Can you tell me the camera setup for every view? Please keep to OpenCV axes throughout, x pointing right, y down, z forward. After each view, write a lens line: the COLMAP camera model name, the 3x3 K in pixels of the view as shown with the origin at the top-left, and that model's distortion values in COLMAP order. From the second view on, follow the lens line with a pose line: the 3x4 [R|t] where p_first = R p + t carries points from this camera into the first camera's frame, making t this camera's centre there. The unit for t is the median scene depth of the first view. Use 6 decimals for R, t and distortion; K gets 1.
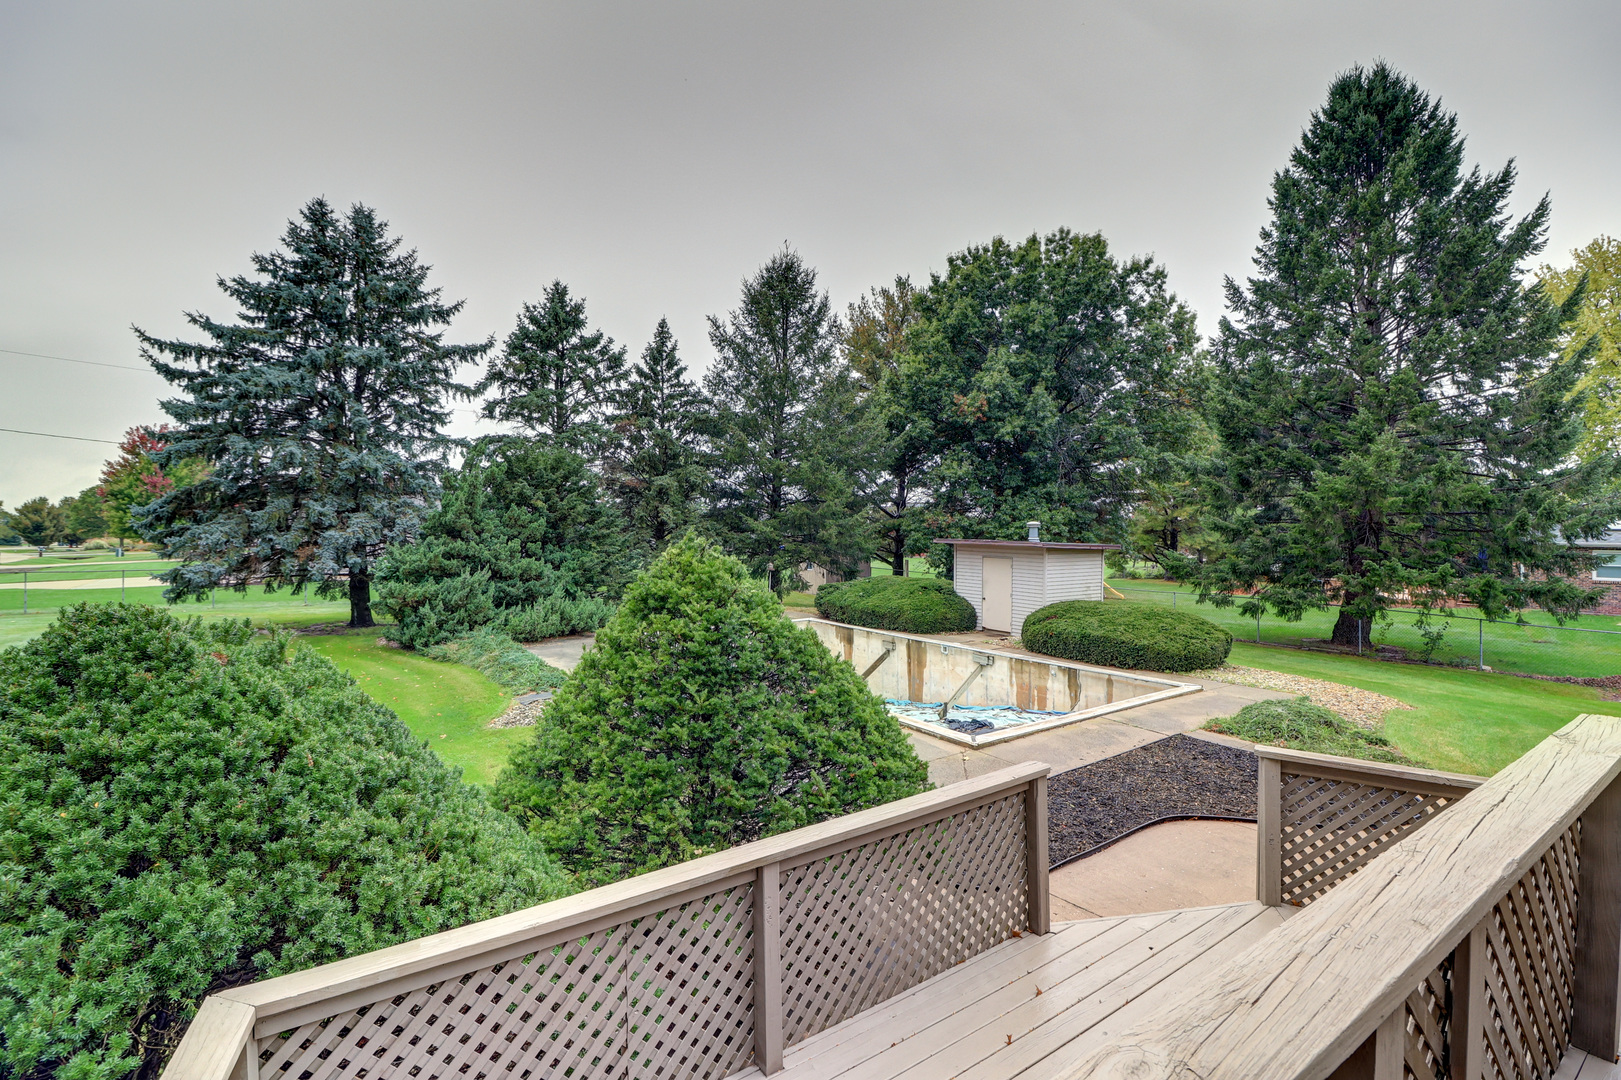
lens RADIAL K [[748.5, 0, 813.3], [0, 748.5, 520.1], [0, 0, 1]] dist [0.003981, -0.015752]
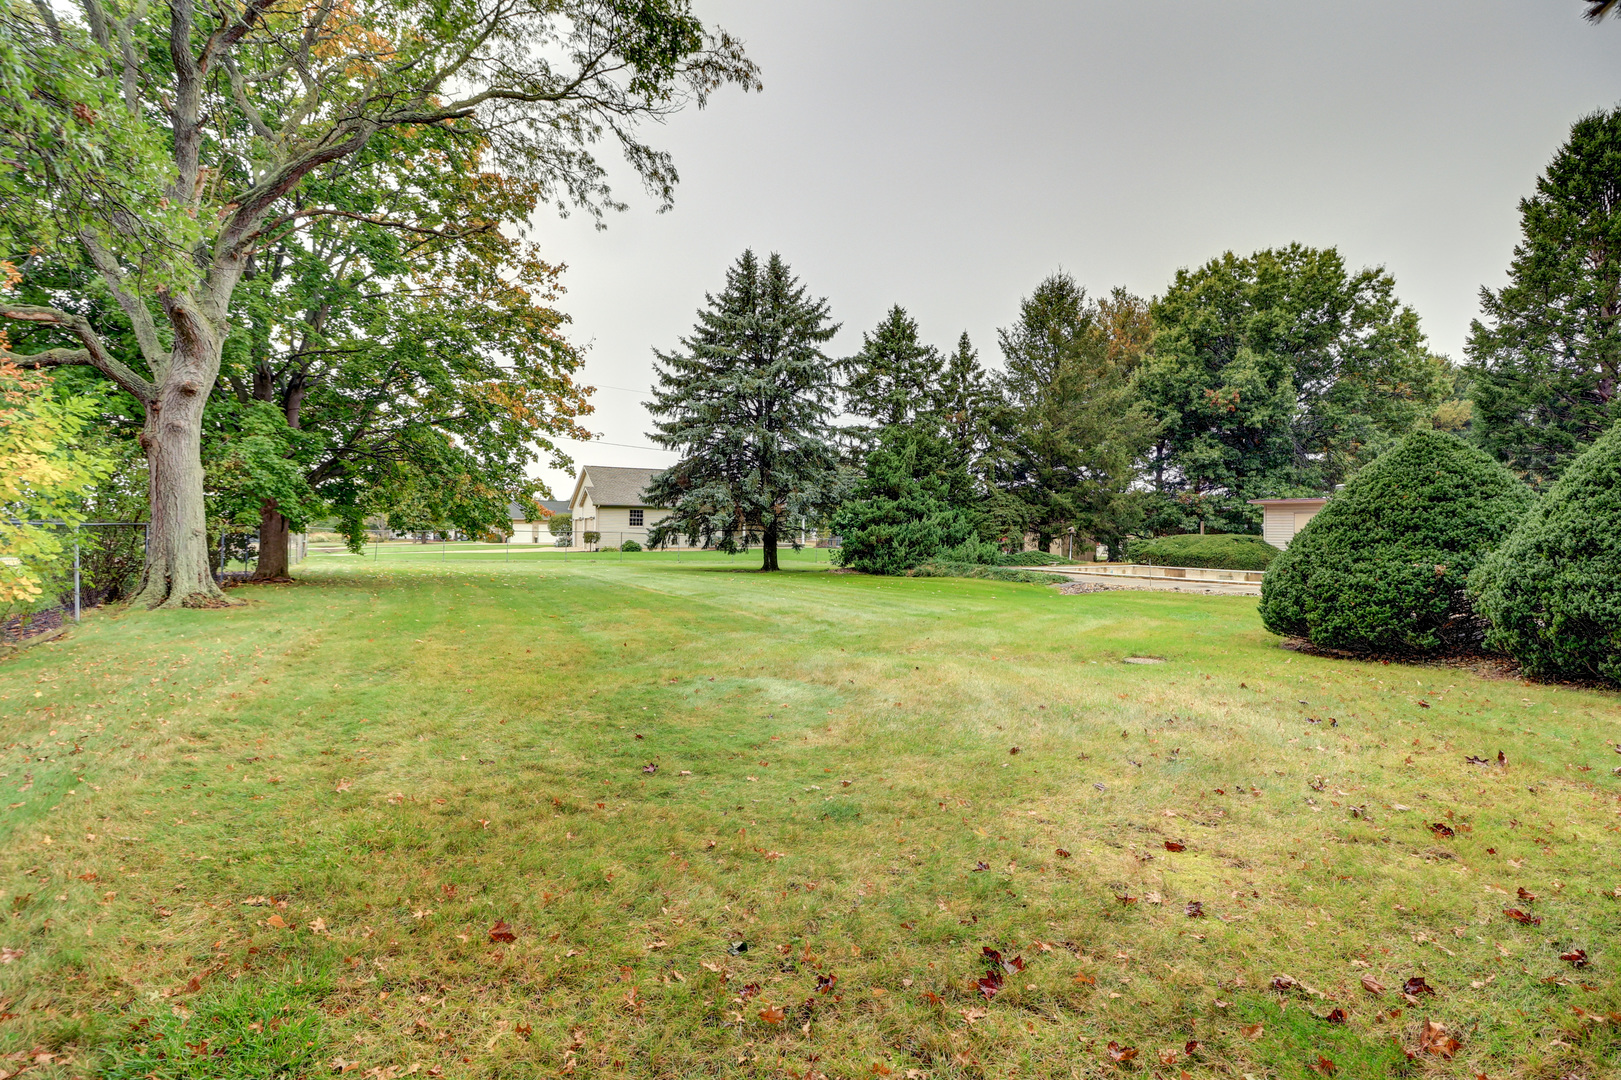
lens RADIAL K [[756.0, 0, 810.3], [0, 756.0, 517.9], [0, 0, 1]] dist [-0.001378, -0.008896]
pose [[0.993329, 0.001382, -0.115303, -0.310206], [-0.002821, 0.999920, -0.012317, 0.052866], [0.115276, 0.012560, 0.993254, -0.259545]]
